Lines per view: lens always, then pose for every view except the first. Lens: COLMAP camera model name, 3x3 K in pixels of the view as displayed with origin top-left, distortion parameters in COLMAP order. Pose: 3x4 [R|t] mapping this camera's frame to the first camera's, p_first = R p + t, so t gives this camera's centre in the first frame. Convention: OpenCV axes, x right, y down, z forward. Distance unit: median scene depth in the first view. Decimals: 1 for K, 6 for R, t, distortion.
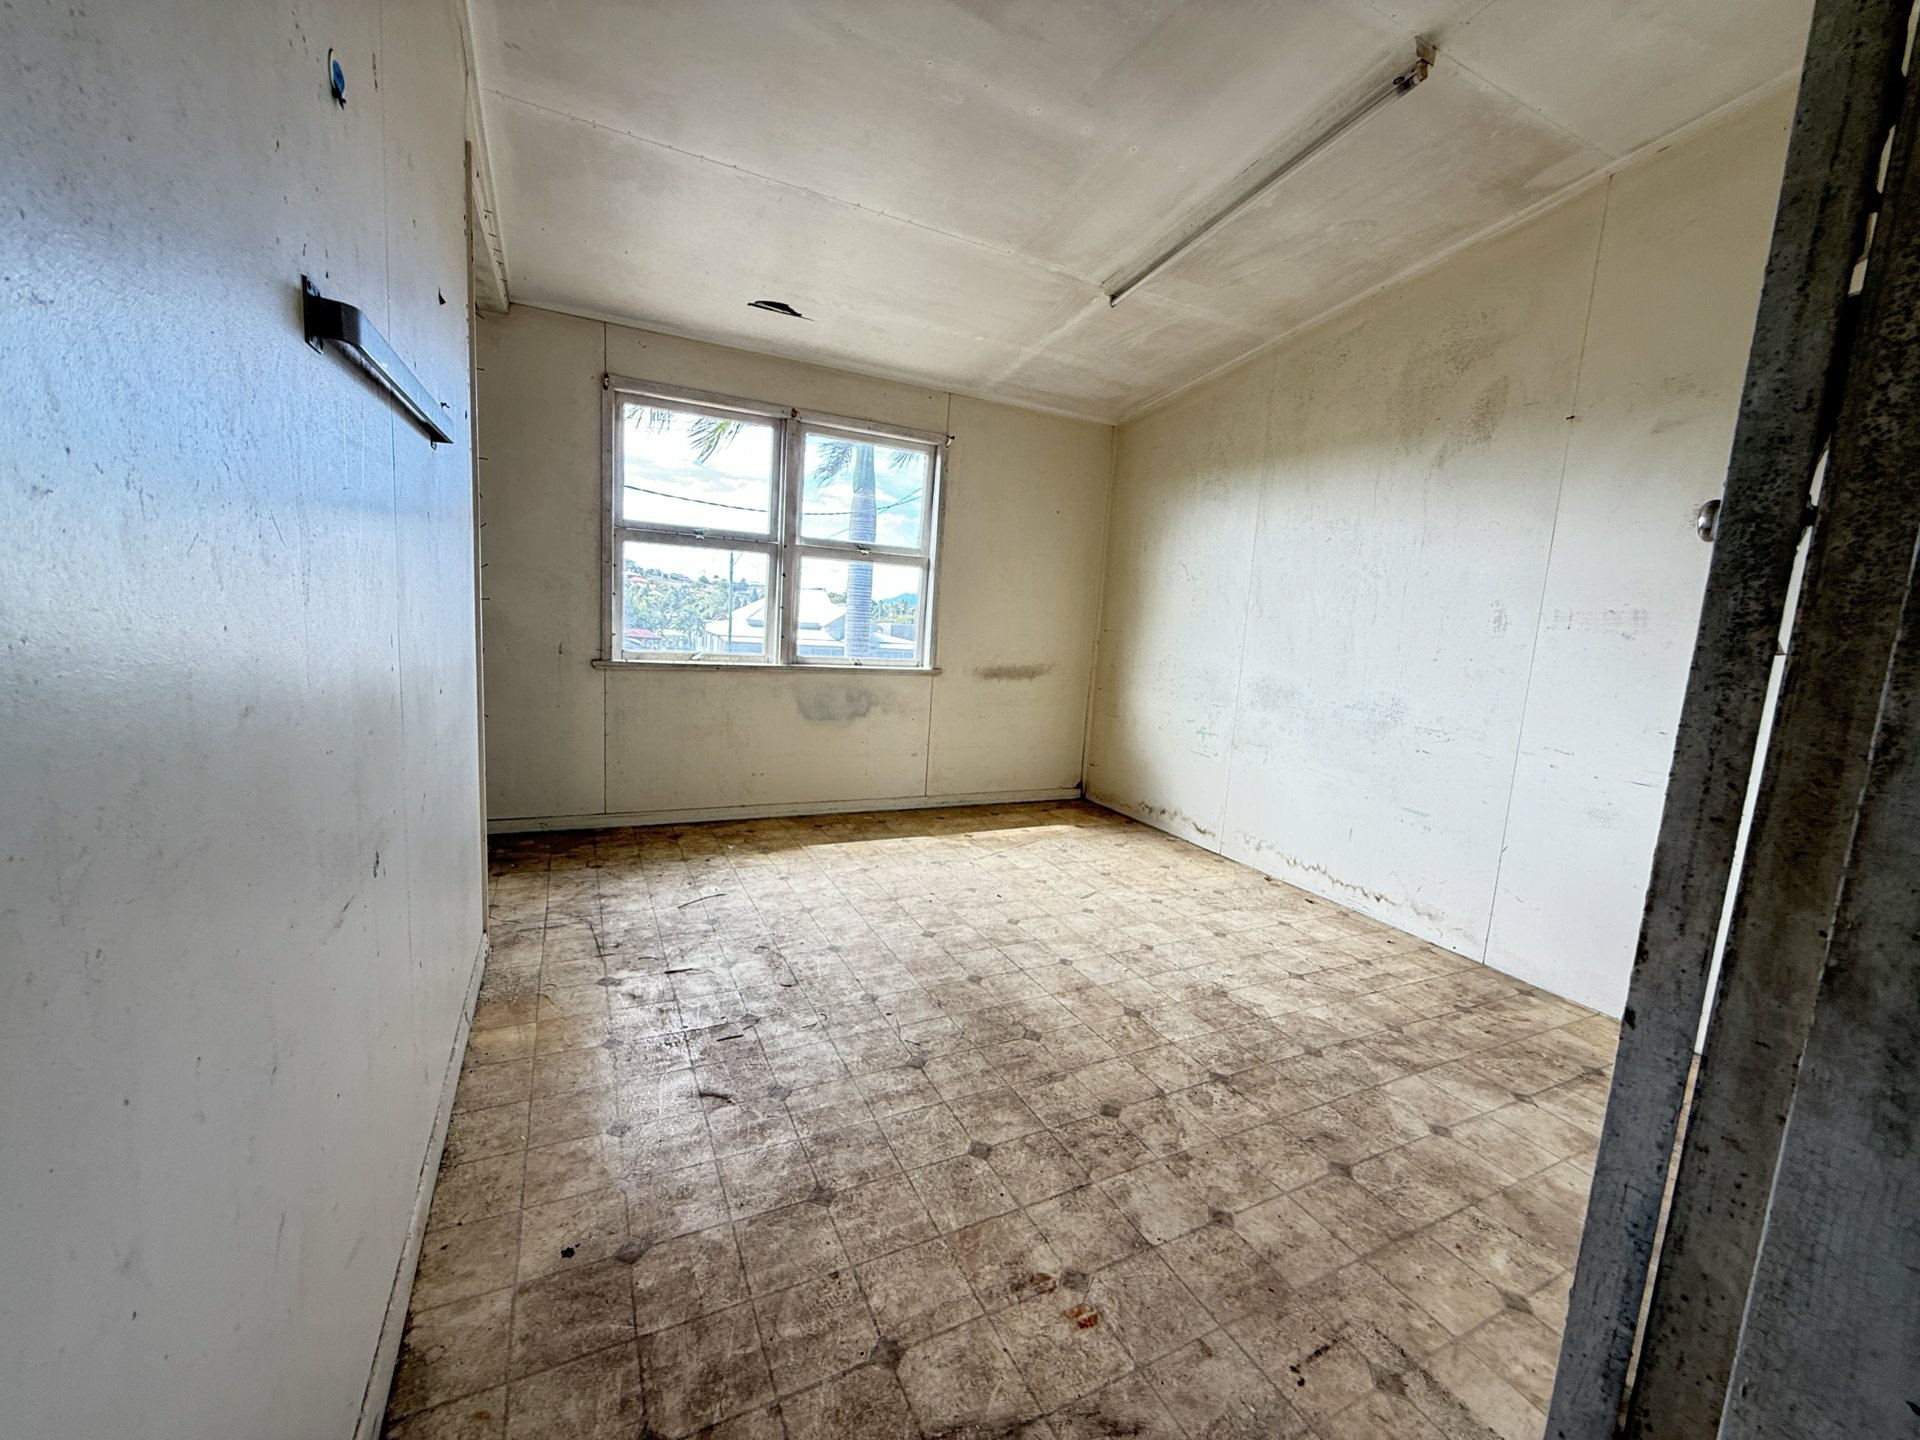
lens RADIAL K [[763.8, 0, 954.0], [0, 763.8, 720.8], [0, 0, 1]] dist [-0.003196, -0.000401]
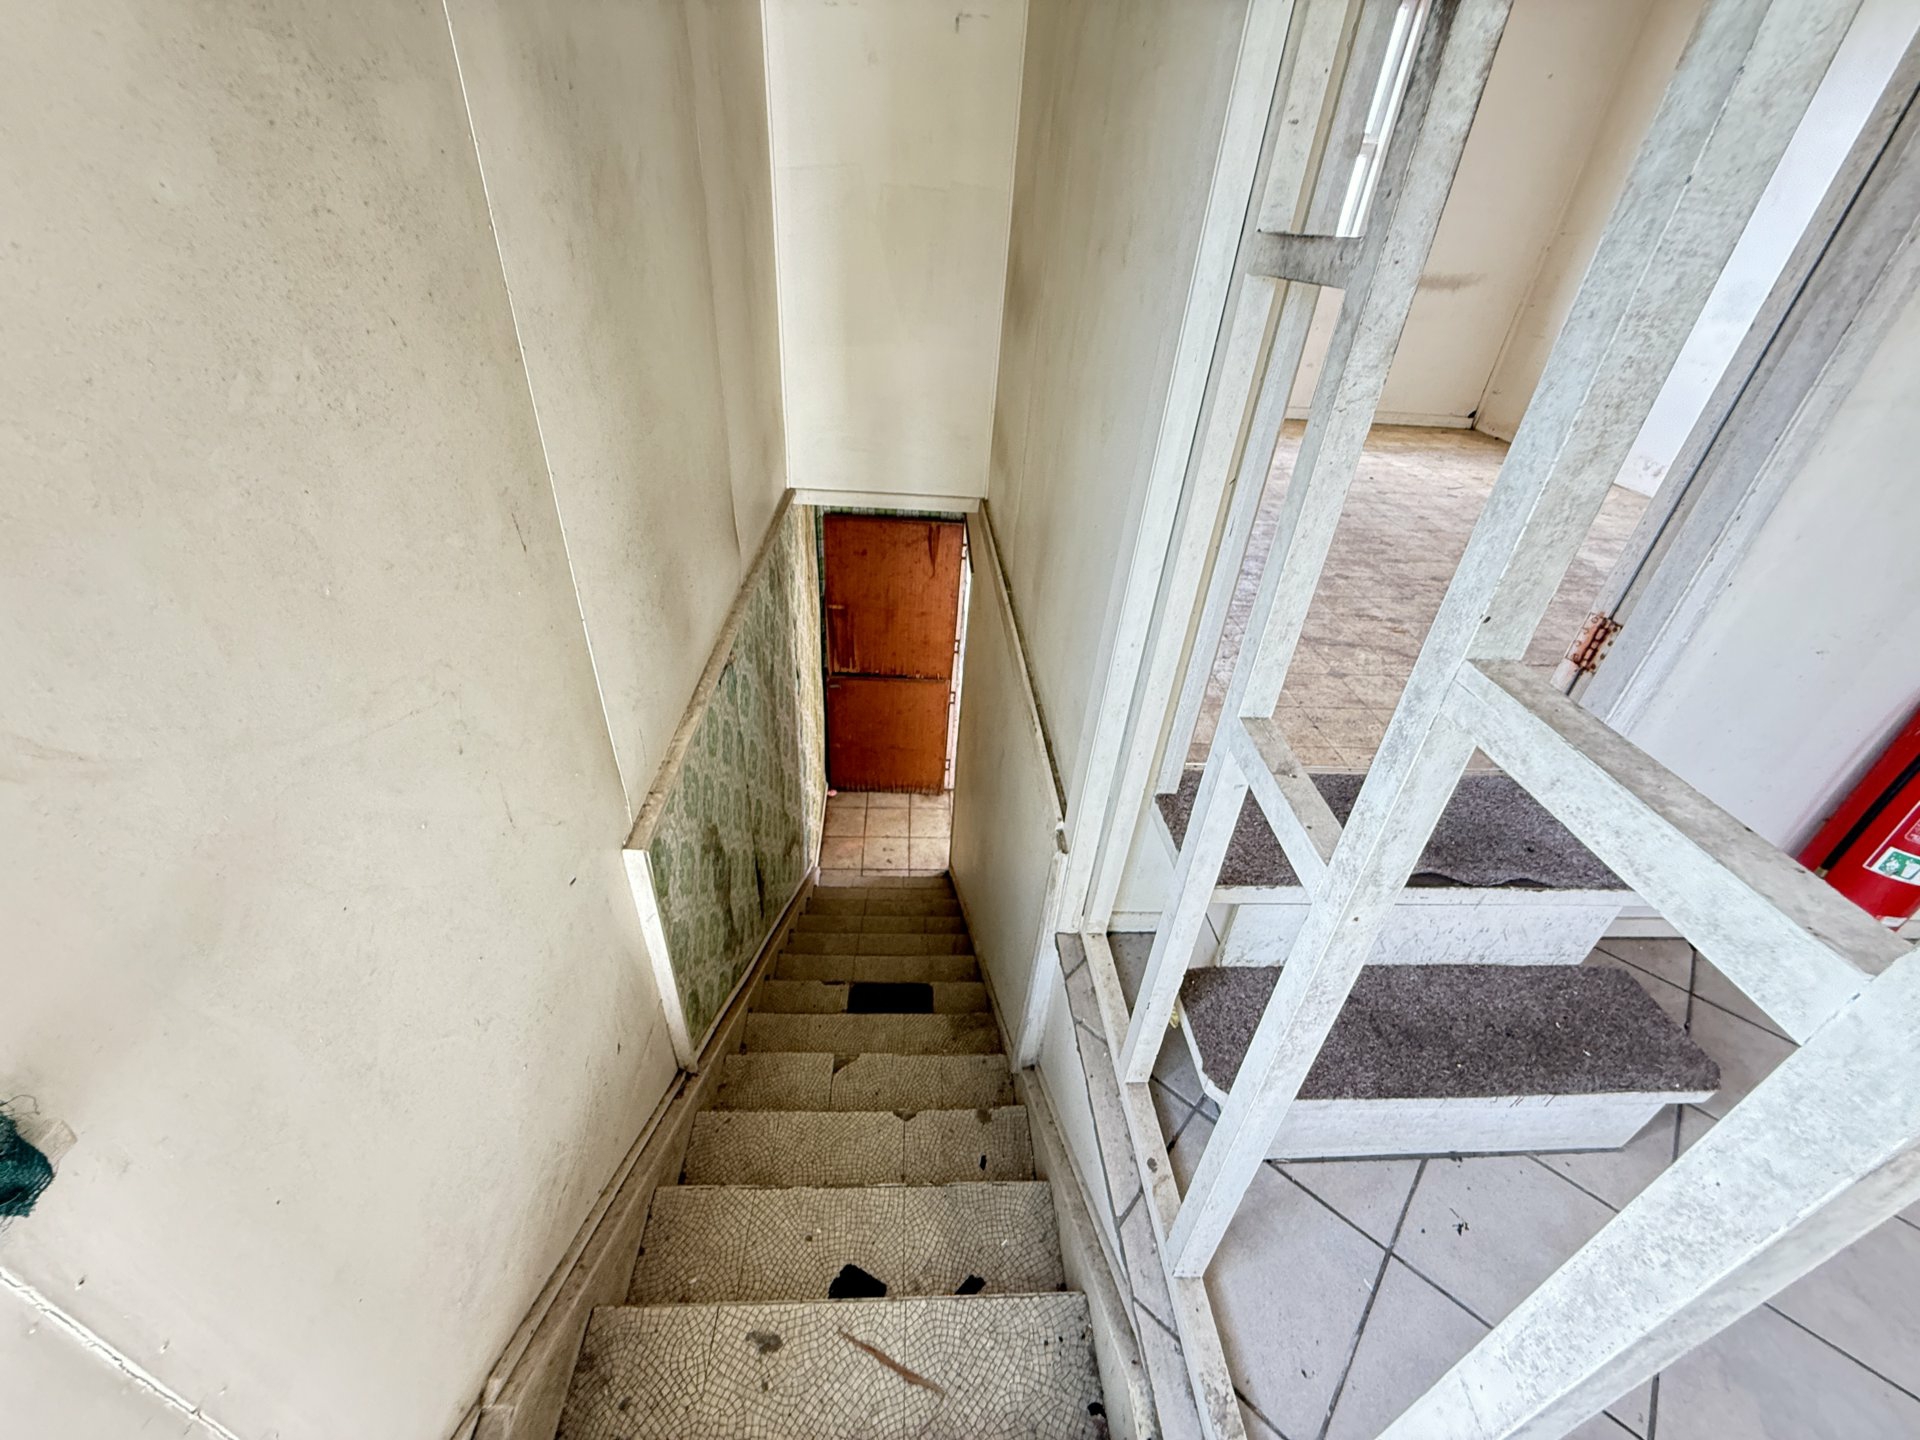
lens RADIAL K [[763.8, 0, 954.0], [0, 763.8, 720.8], [0, 0, 1]] dist [-0.003196, -0.000401]
pose [[0.915757, 0.214075, -0.339943, -0.076826], [-0.058502, 0.908234, 0.414352, 0.167626], [0.397450, -0.359559, 0.844246, -0.596615]]
